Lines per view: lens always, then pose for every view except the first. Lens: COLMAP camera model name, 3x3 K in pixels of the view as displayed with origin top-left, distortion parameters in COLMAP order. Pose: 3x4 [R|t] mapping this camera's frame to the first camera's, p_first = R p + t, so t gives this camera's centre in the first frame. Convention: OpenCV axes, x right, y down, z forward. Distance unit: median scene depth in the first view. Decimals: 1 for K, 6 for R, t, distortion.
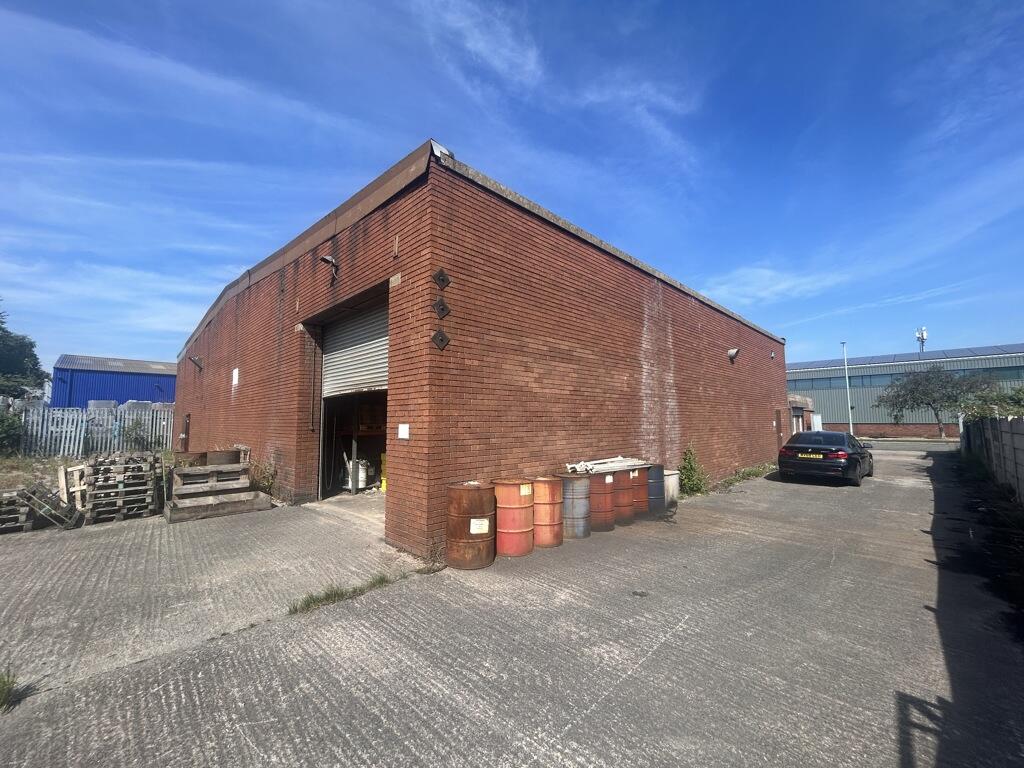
lens RADIAL K [[411.2, 0, 514.8], [0, 411.2, 381.4], [0, 0, 1]] dist [-0.001781, 0.000523]
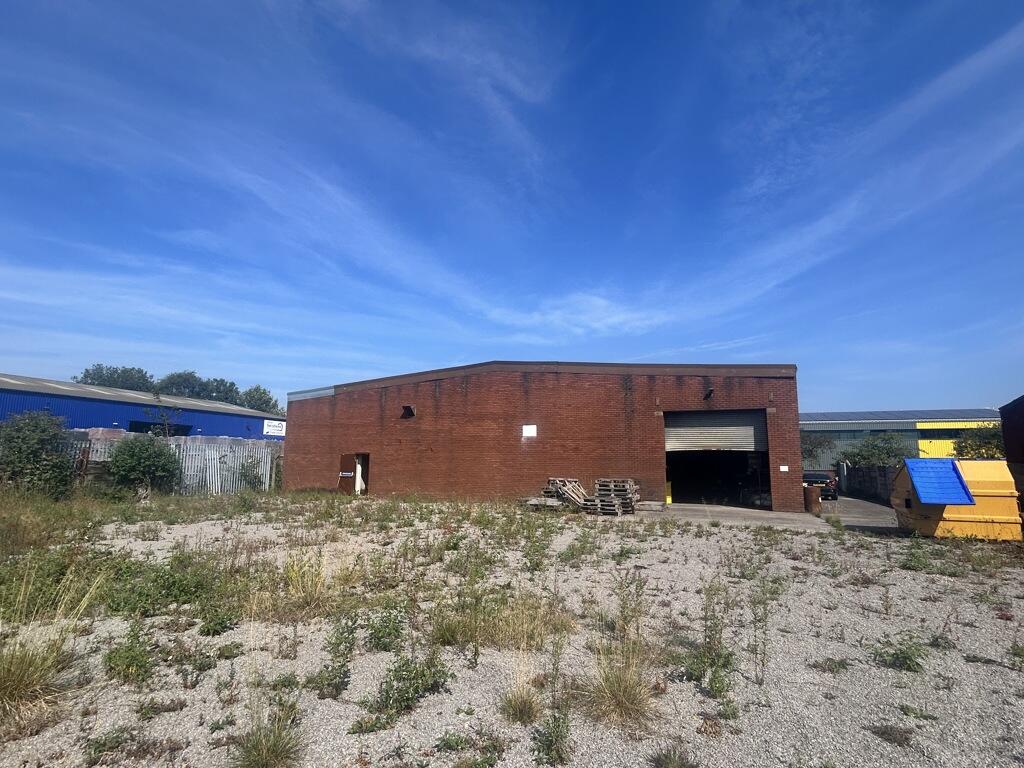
lens RADIAL K [[543.4, 0, 509.8], [0, 543.4, 419.4], [0, 0, 1]] dist [-0.000574, -0.001439]
pose [[0.915747, 0.046527, 0.399051, -0.931042], [-0.051863, 0.998651, 0.002578, -0.032676], [-0.398393, -0.023057, 0.916925, -0.433689]]
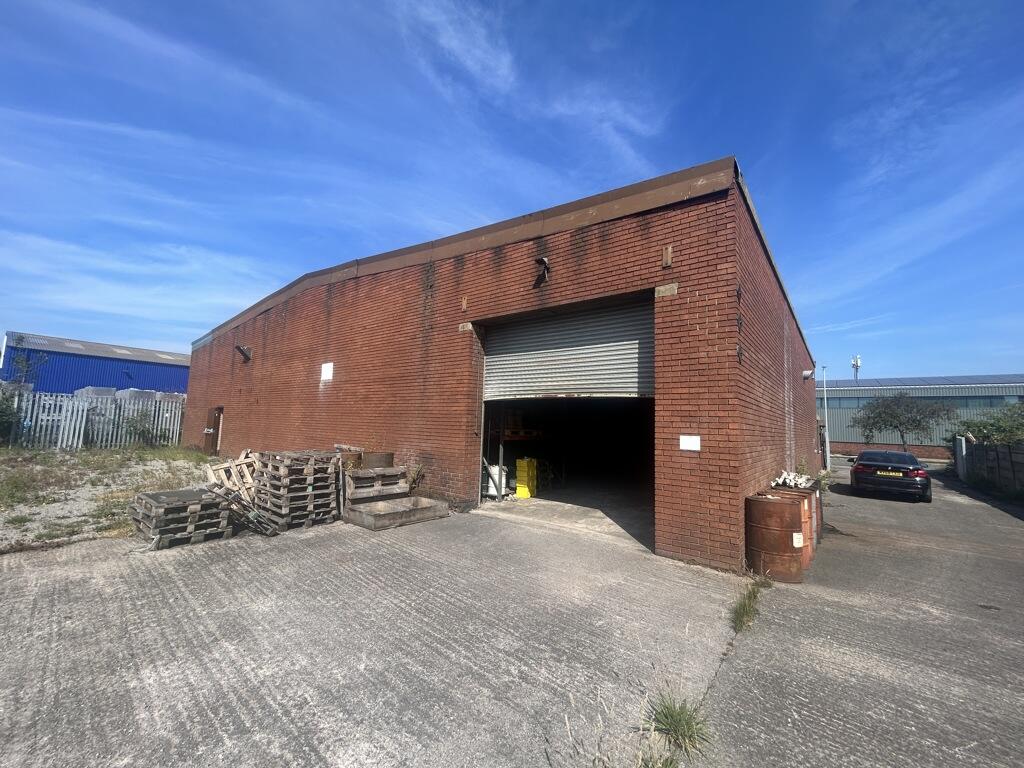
lens RADIAL K [[411.5, 0, 509.8], [0, 411.5, 386.8], [0, 0, 1]] dist [-0.001086, 0.000572]
pose [[0.993312, 0.049817, 0.104160, -0.226350], [-0.049977, 0.998750, -0.001075, 0.002149], [-0.104083, -0.004138, 0.994560, 0.015538]]
